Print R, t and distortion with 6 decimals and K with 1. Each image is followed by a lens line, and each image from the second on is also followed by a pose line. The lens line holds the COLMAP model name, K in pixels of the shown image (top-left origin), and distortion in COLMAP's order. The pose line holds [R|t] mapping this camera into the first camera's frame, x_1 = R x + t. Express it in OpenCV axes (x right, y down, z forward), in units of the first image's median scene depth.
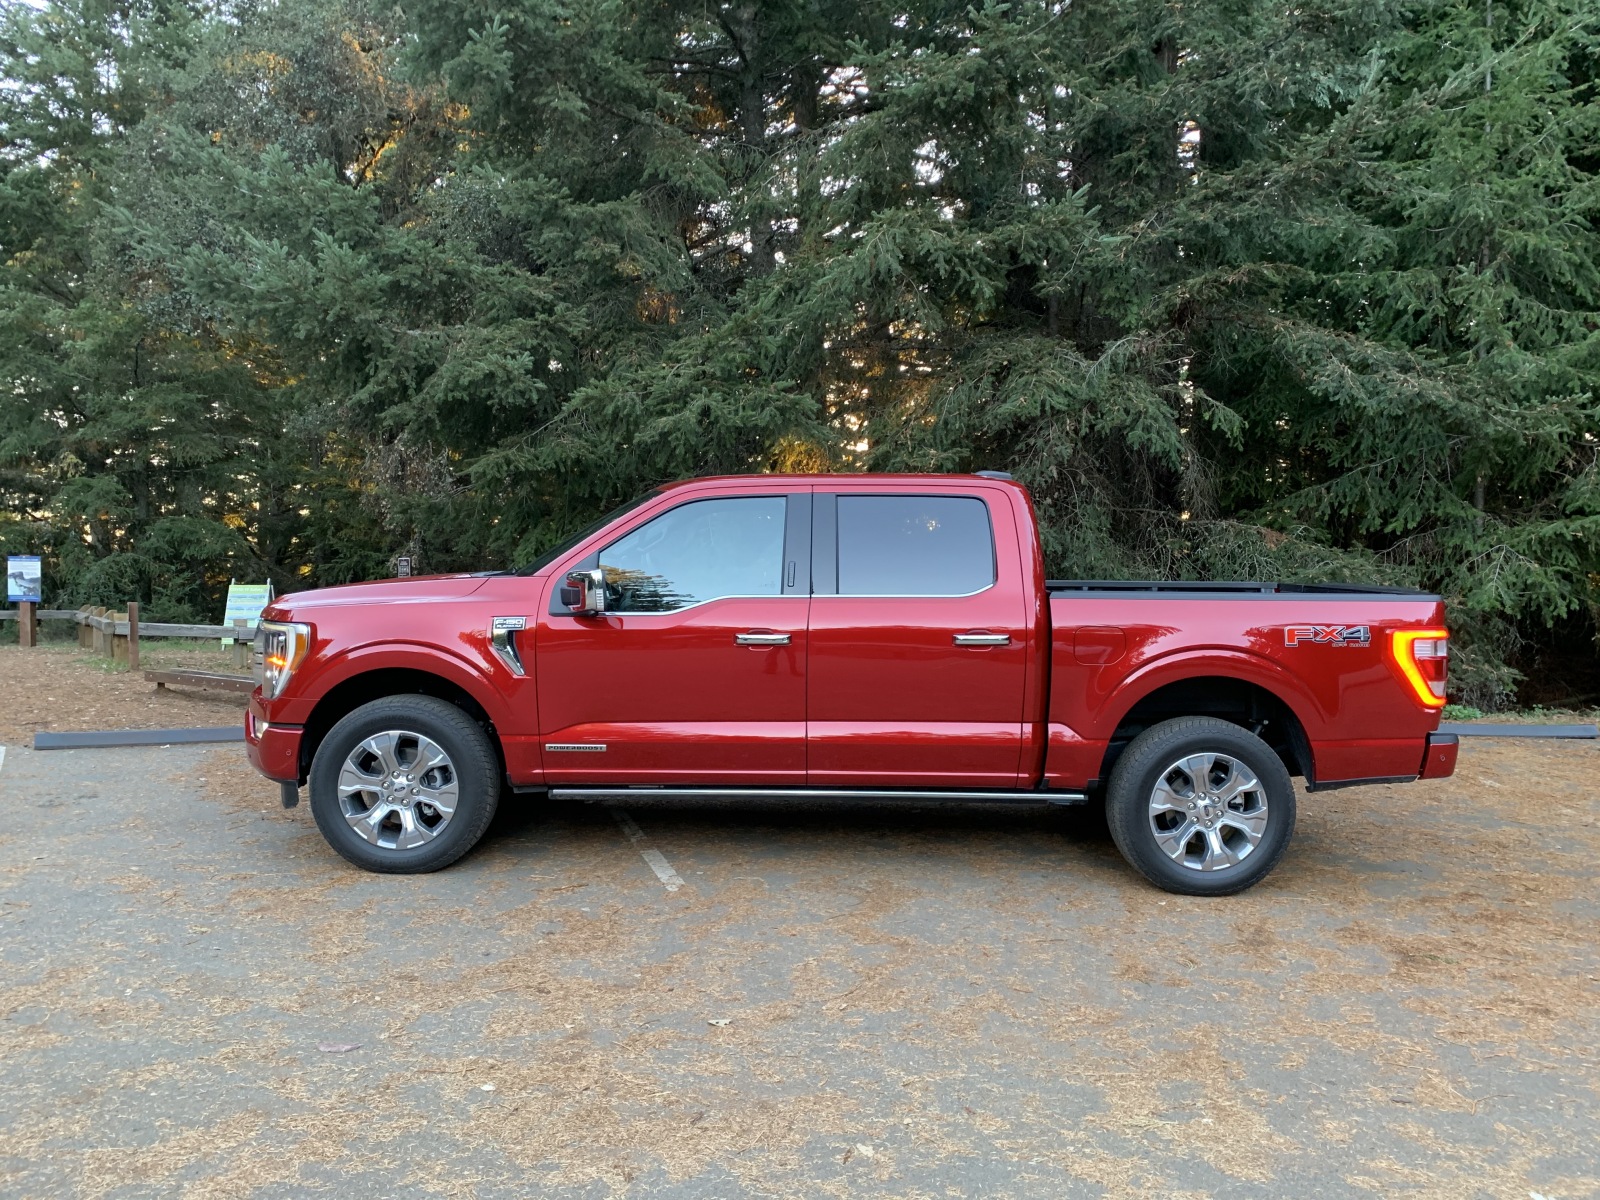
lens RADIAL K [[1203.4, 0, 800.0], [0, 1203.4, 600.0], [0, 0, 1]] dist [0.019731, 0.000910]
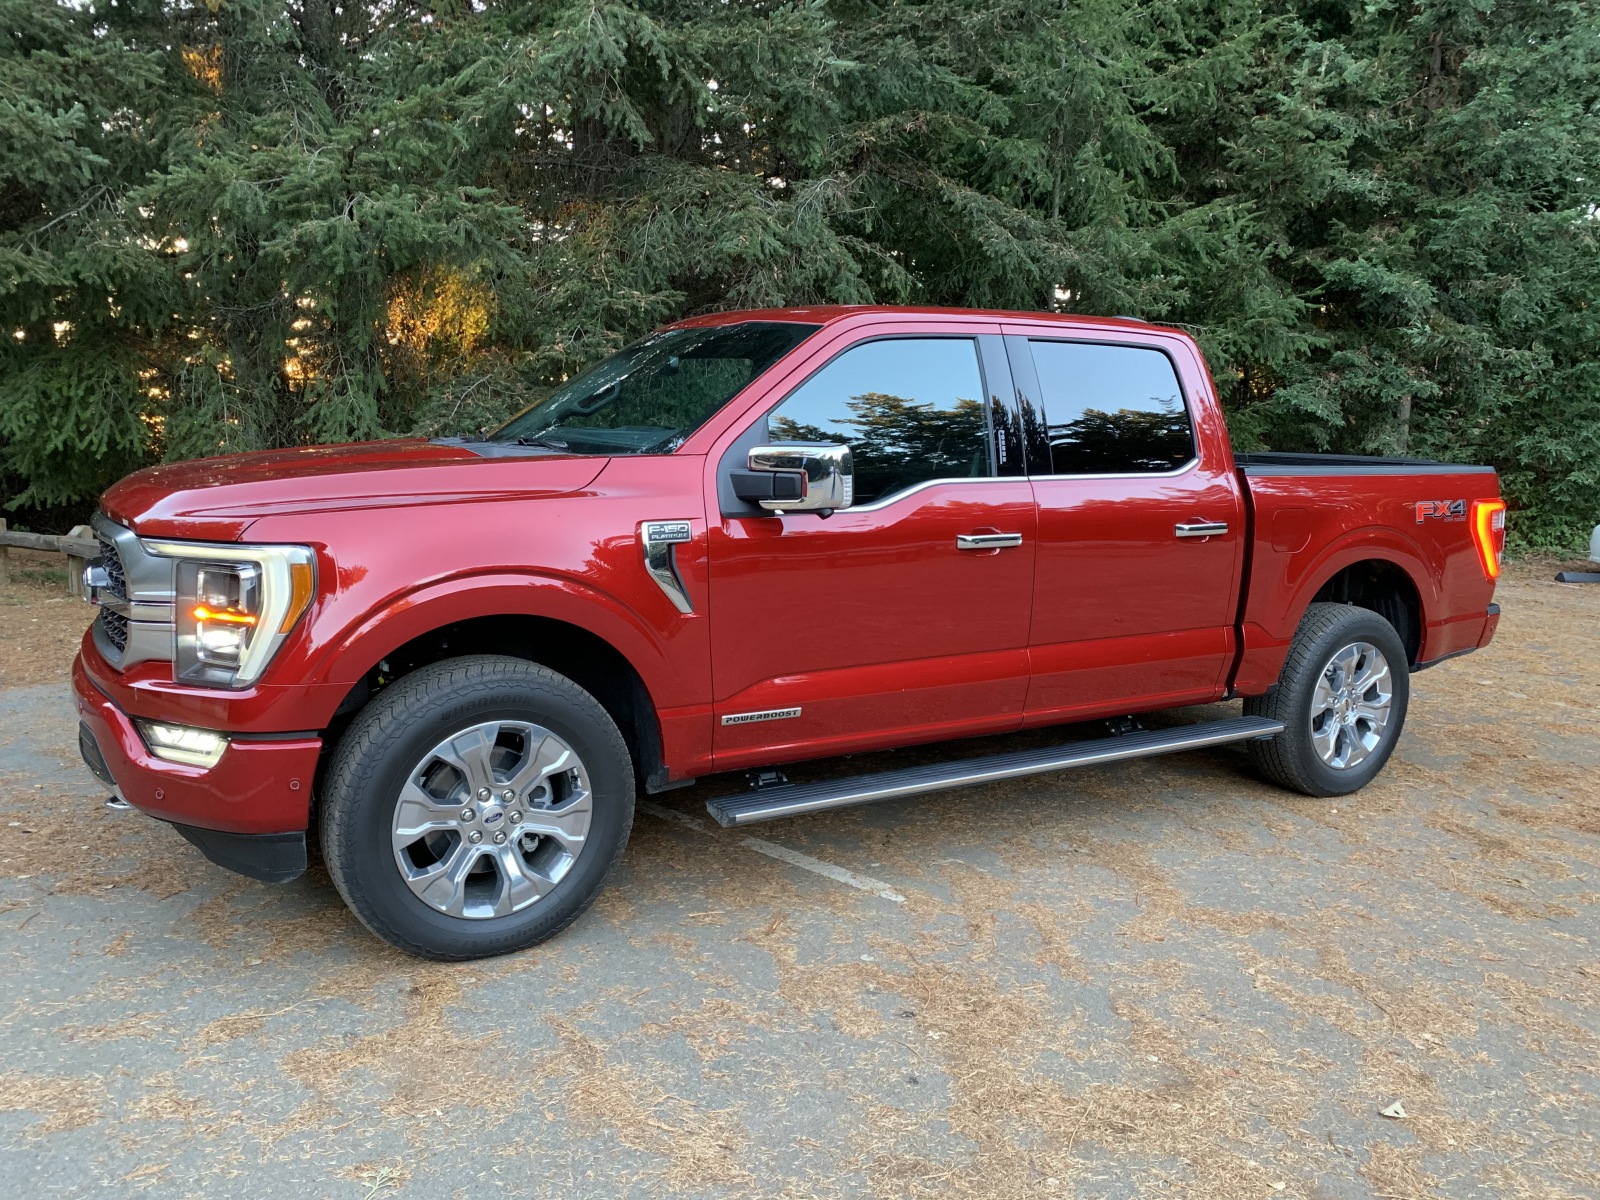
lens RADIAL K [[1203.4, 0, 800.0], [0, 1203.4, 600.0], [0, 0, 1]] dist [0.019731, 0.000910]
pose [[0.867502, -0.065510, 0.493101, -0.476794], [0.008924, 0.993180, 0.116247, -0.015388], [-0.497353, -0.096444, 0.862171, 0.421969]]
